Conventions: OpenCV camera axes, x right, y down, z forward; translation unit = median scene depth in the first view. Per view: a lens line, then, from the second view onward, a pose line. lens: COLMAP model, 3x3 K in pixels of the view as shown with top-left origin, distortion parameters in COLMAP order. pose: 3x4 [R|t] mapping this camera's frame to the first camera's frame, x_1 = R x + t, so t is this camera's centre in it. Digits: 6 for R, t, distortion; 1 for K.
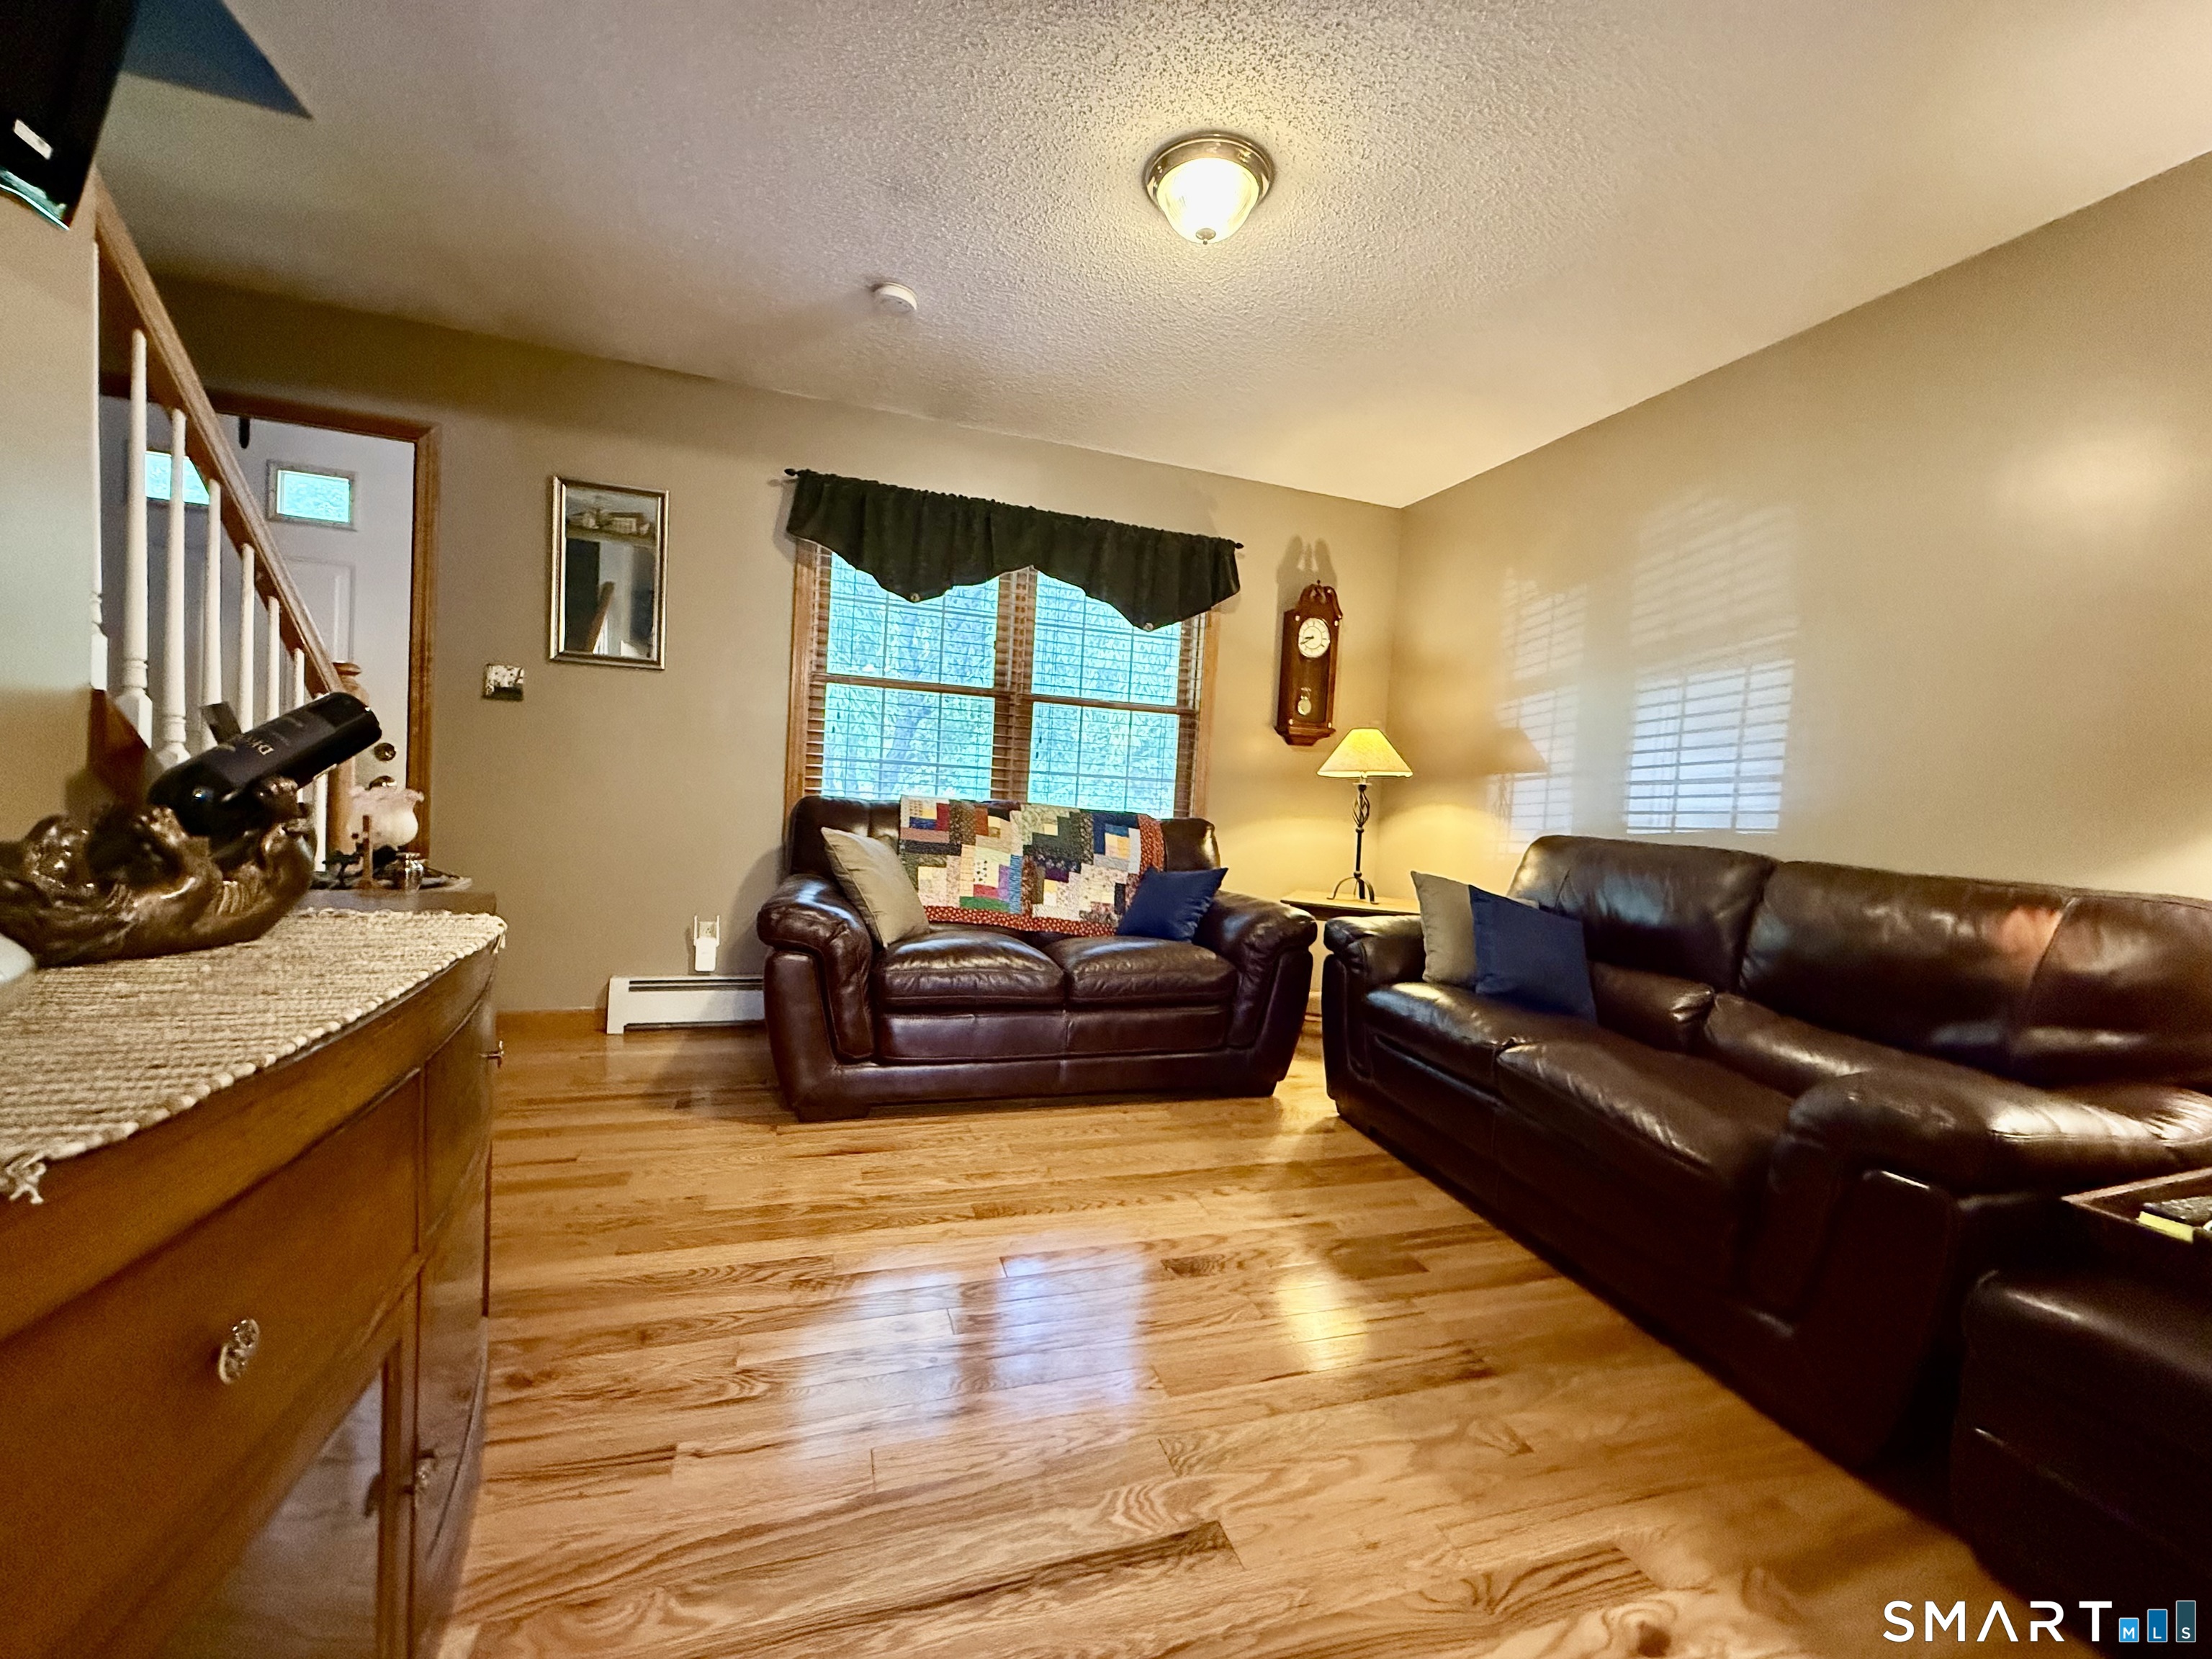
lens RADIAL K [[883.0, 0, 1106.6], [0, 883.0, 833.5], [0, 0, 1]] dist [-0.000663, -0.000257]
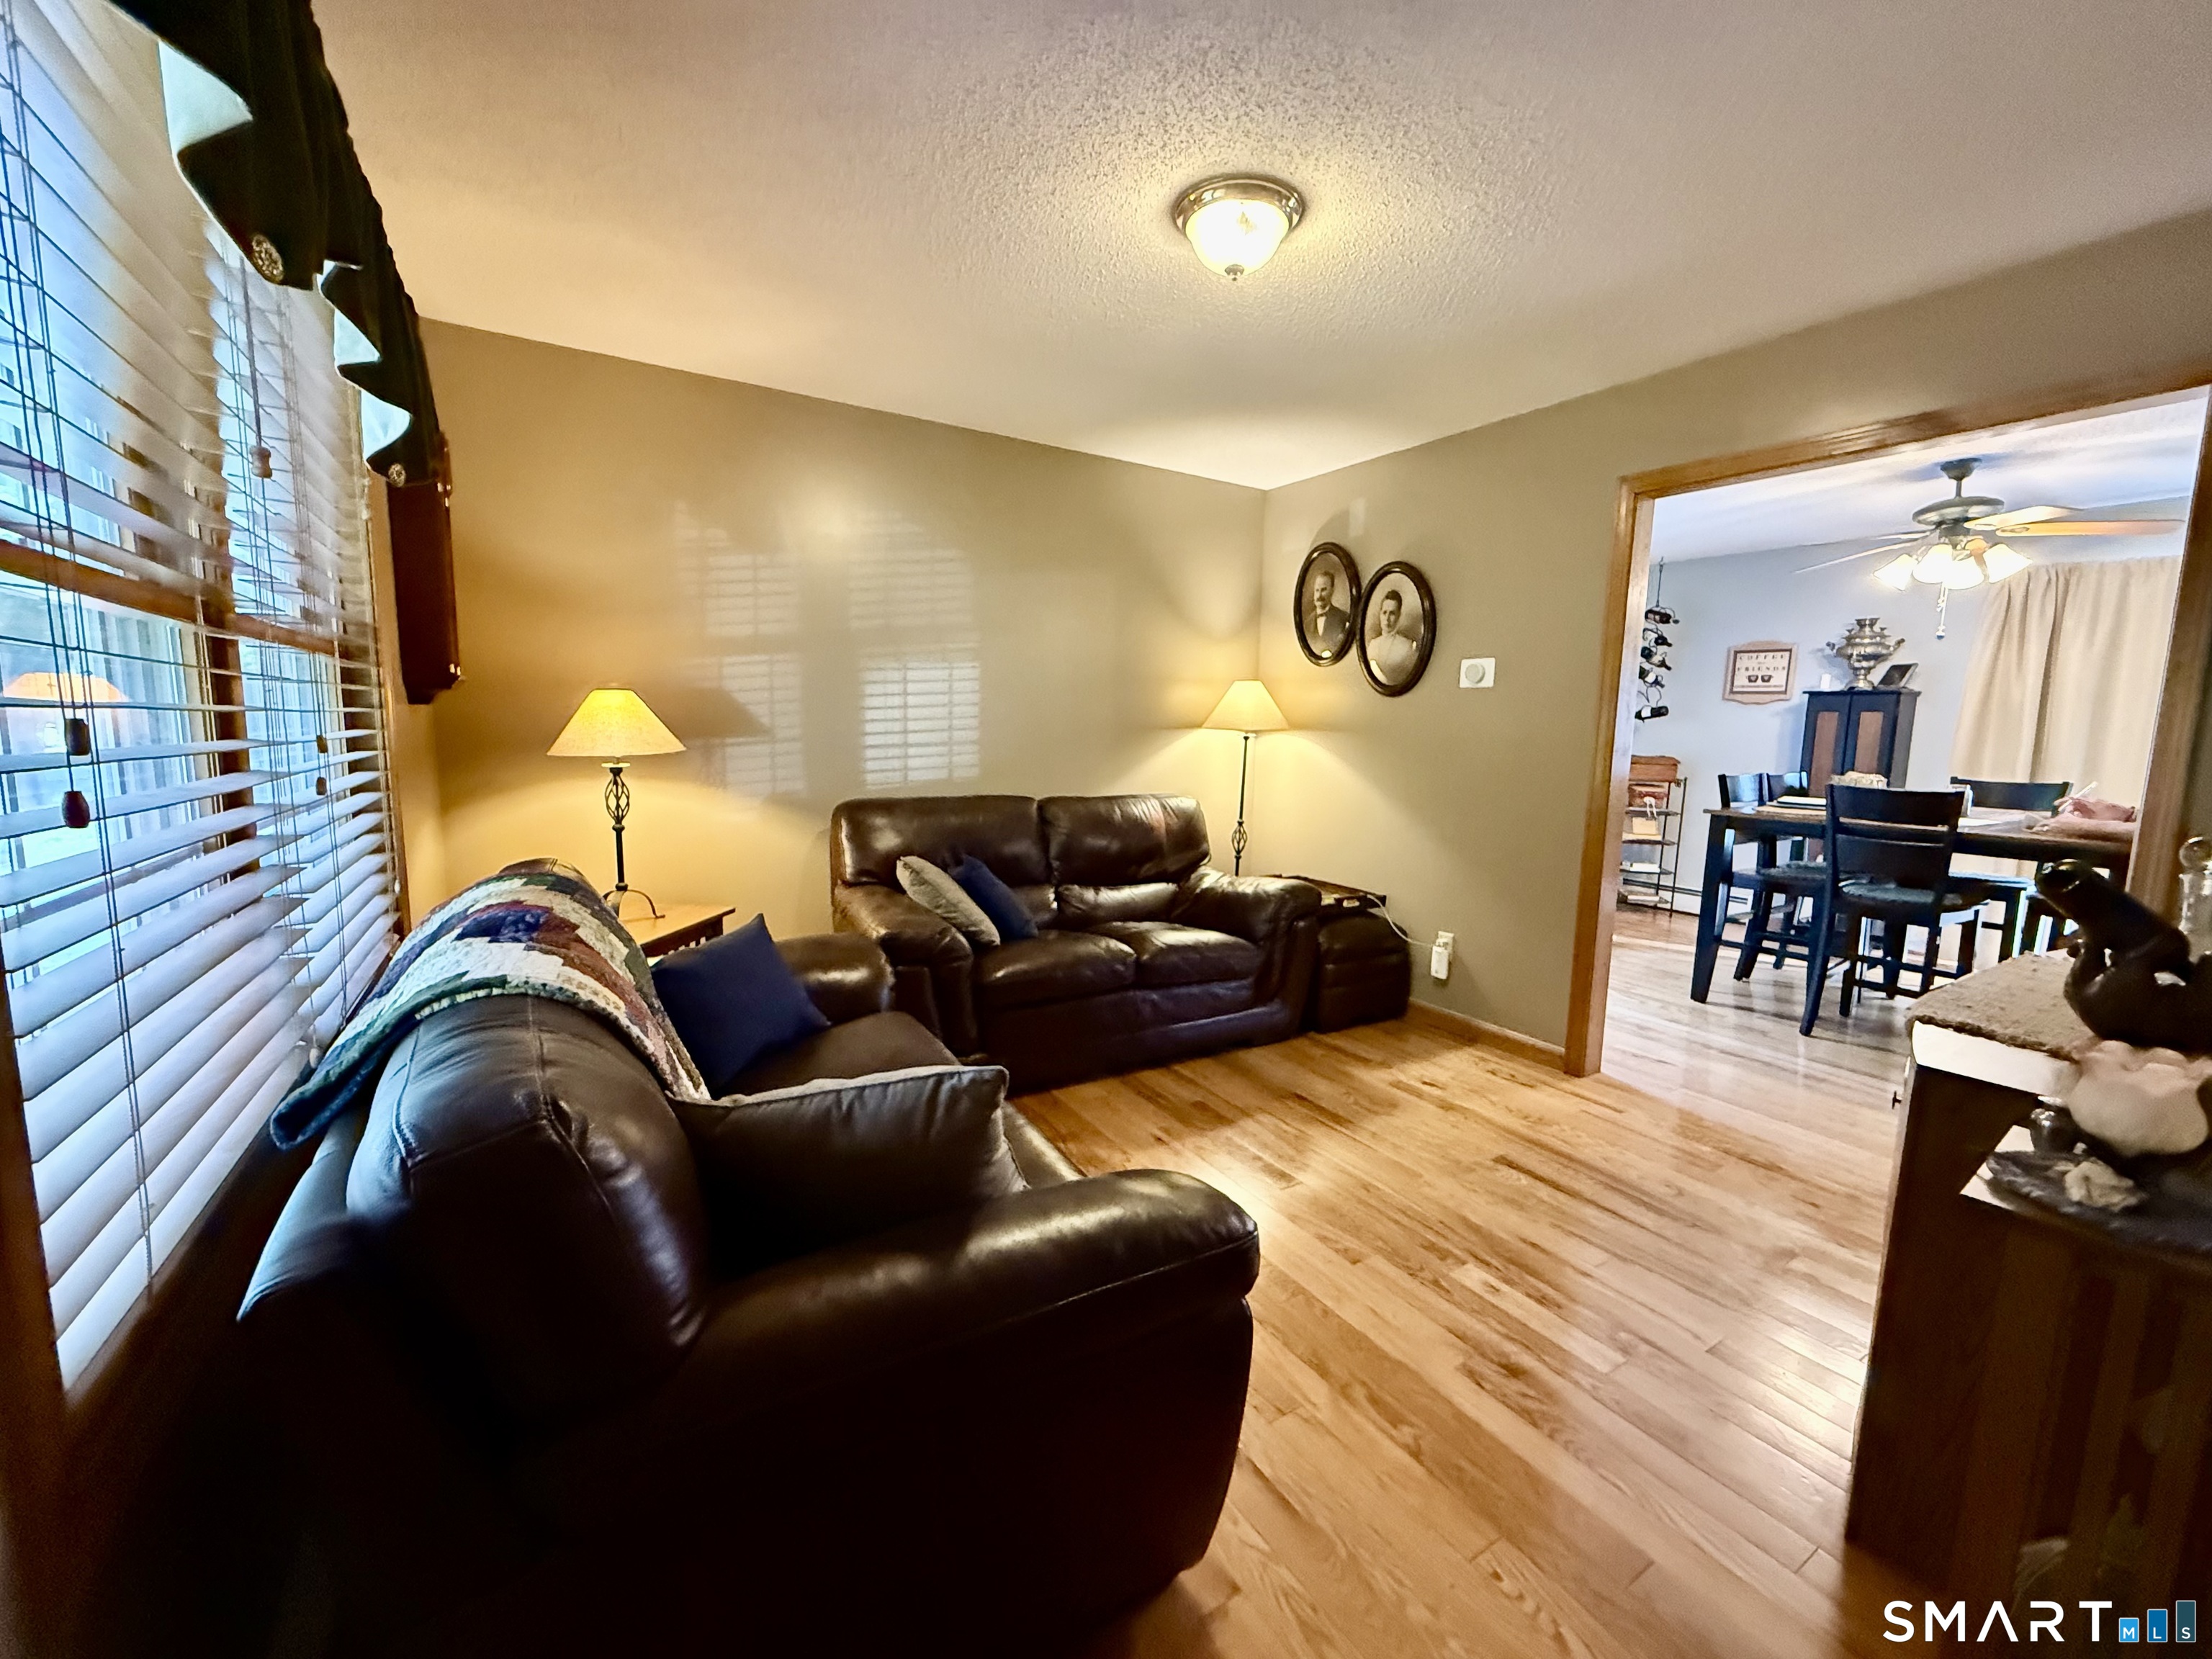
lens RADIAL K [[883.0, 0, 1106.6], [0, 883.0, 833.5], [0, 0, 1]] dist [-0.000663, -0.000257]
pose [[-0.226727, -0.185625, 0.956106, -0.676782], [0.016822, 0.980777, 0.194404, -0.179349], [-0.973813, 0.060160, -0.219246, 1.015787]]
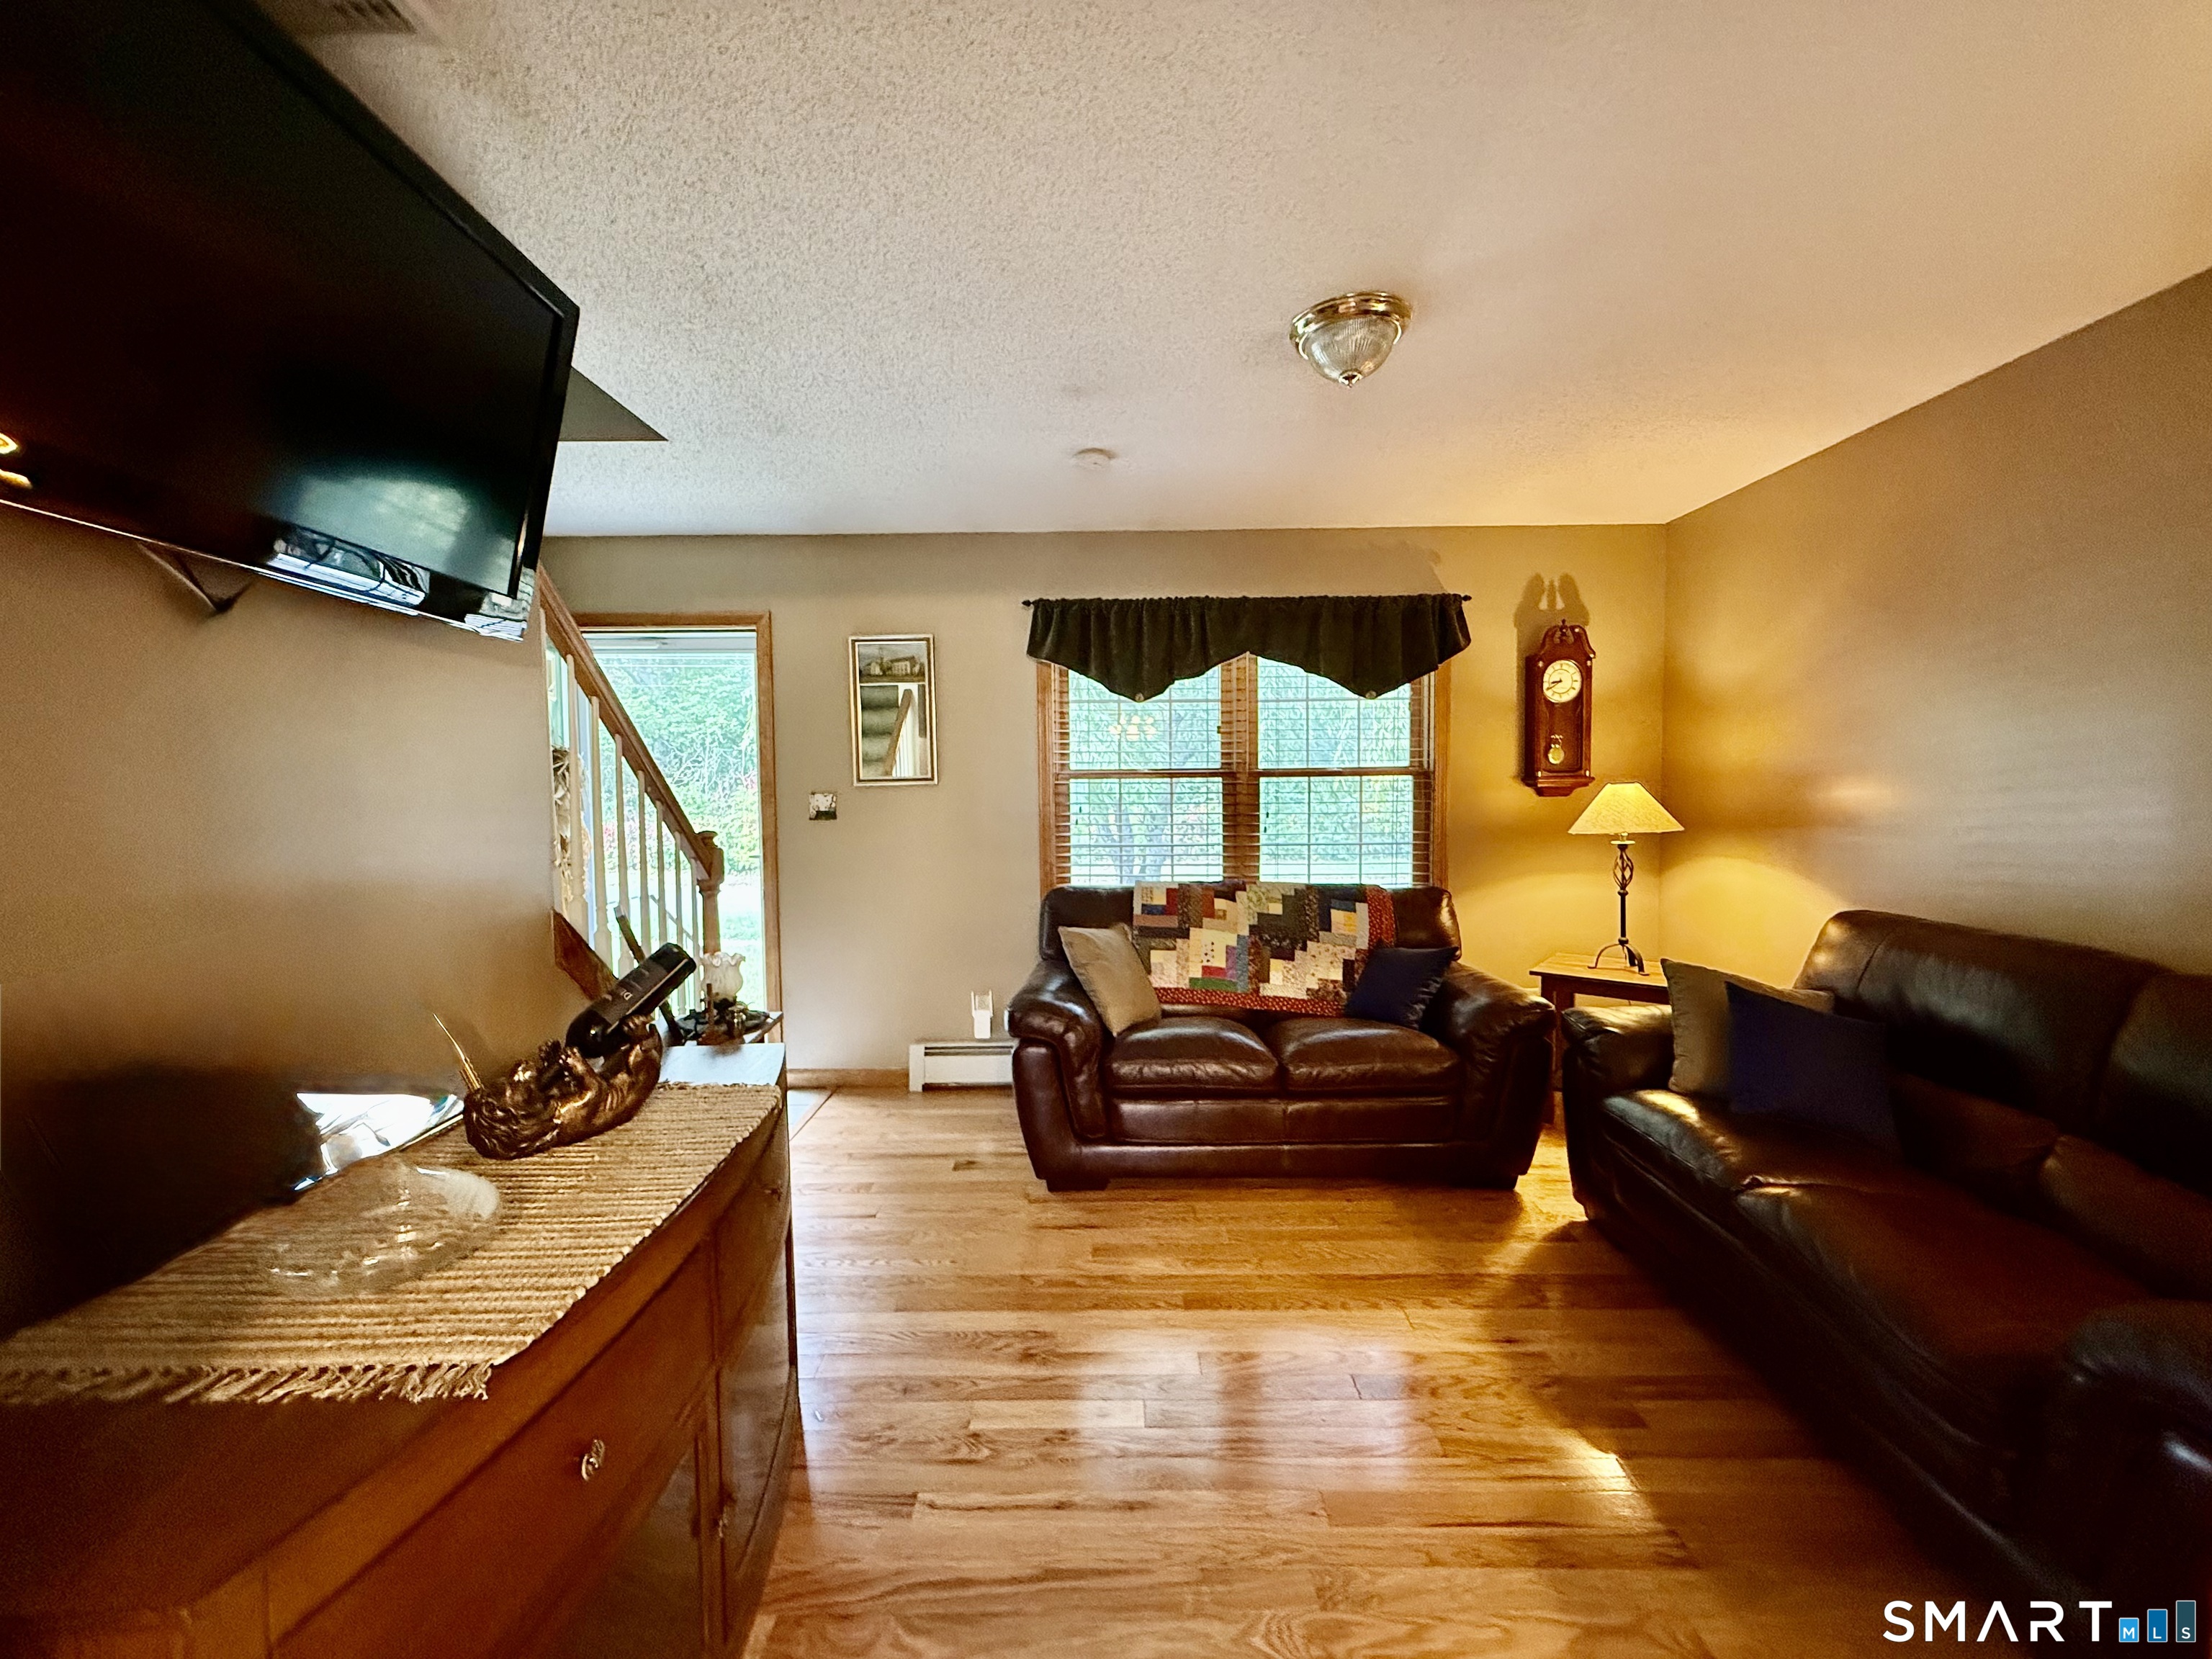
lens RADIAL K [[883.0, 0, 1106.6], [0, 883.0, 833.5], [0, 0, 1]] dist [-0.000663, -0.000257]
pose [[0.943956, -0.052583, -0.325856, 0.110028], [0.051214, 0.998606, -0.012784, -0.107191], [0.326073, -0.004621, 0.945333, -0.052332]]
